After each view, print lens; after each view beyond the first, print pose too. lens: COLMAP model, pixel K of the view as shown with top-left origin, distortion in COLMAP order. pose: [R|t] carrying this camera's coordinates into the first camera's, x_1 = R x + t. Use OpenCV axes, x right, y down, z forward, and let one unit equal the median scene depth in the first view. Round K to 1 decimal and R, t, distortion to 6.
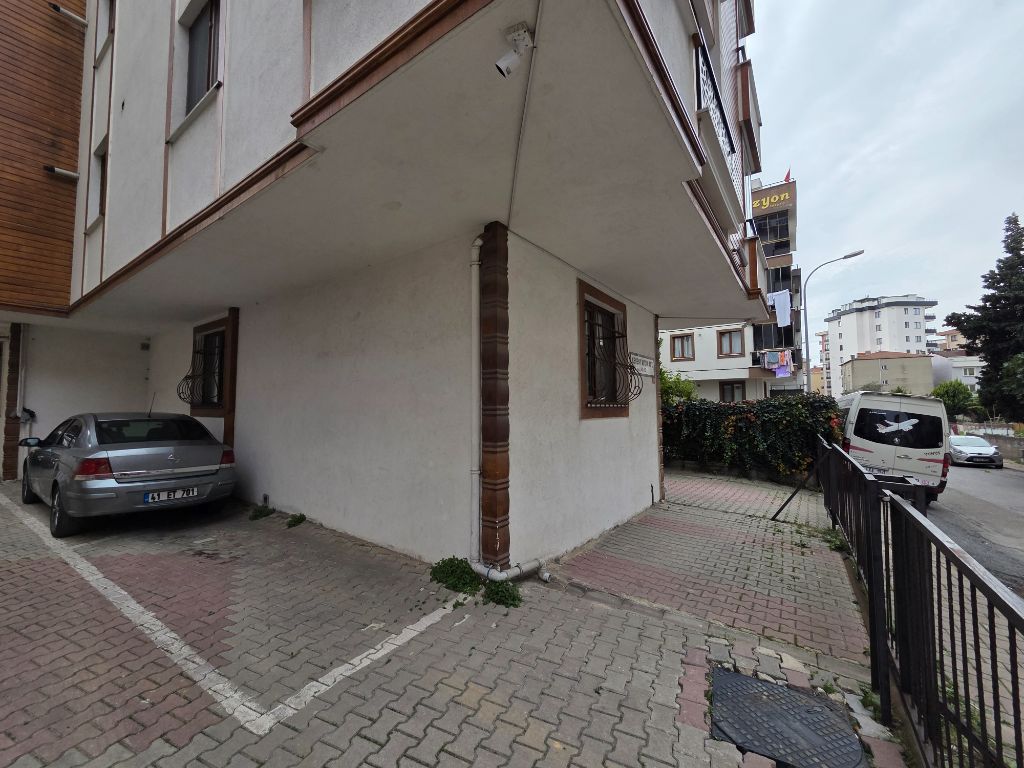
lens RADIAL K [[413.0, 0, 512.0], [0, 413.0, 384.0], [0, 0, 1]] dist [0.000730, -0.000273]
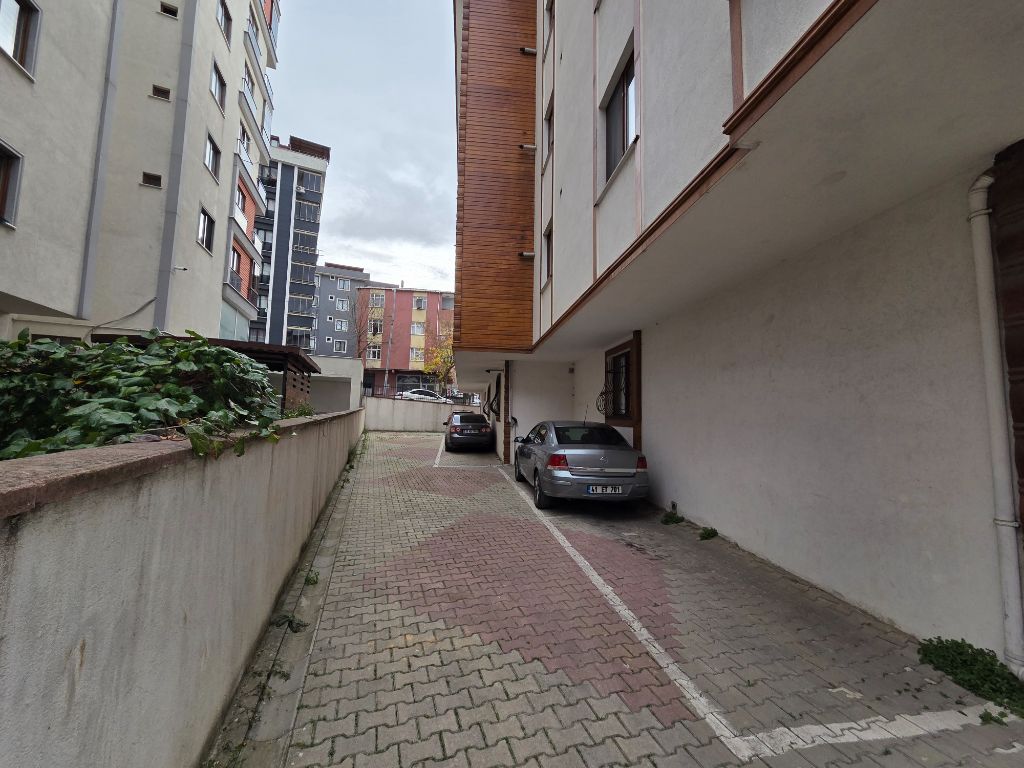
lens RADIAL K [[413.0, 0, 512.0], [0, 413.0, 384.0], [0, 0, 1]] dist [0.000730, -0.000273]
pose [[0.677393, -0.042090, -0.734417, -0.118882], [0.017325, 0.998998, -0.041273, 0.004268], [0.735418, 0.015235, 0.677443, -0.029004]]
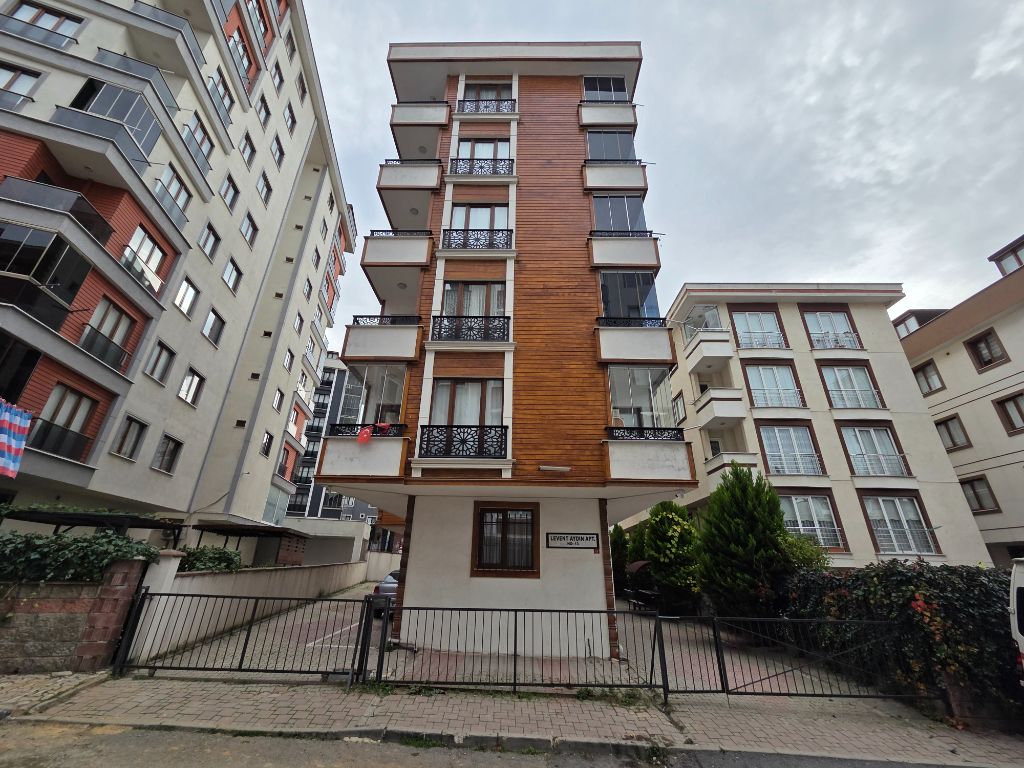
lens RADIAL K [[413.0, 0, 512.0], [0, 413.0, 384.0], [0, 0, 1]] dist [0.000730, -0.000273]
pose [[0.575069, -0.323729, -0.751329, 0.266667], [0.030013, 0.926107, -0.376064, 0.001565], [0.817554, 0.193713, 0.542292, -0.035954]]
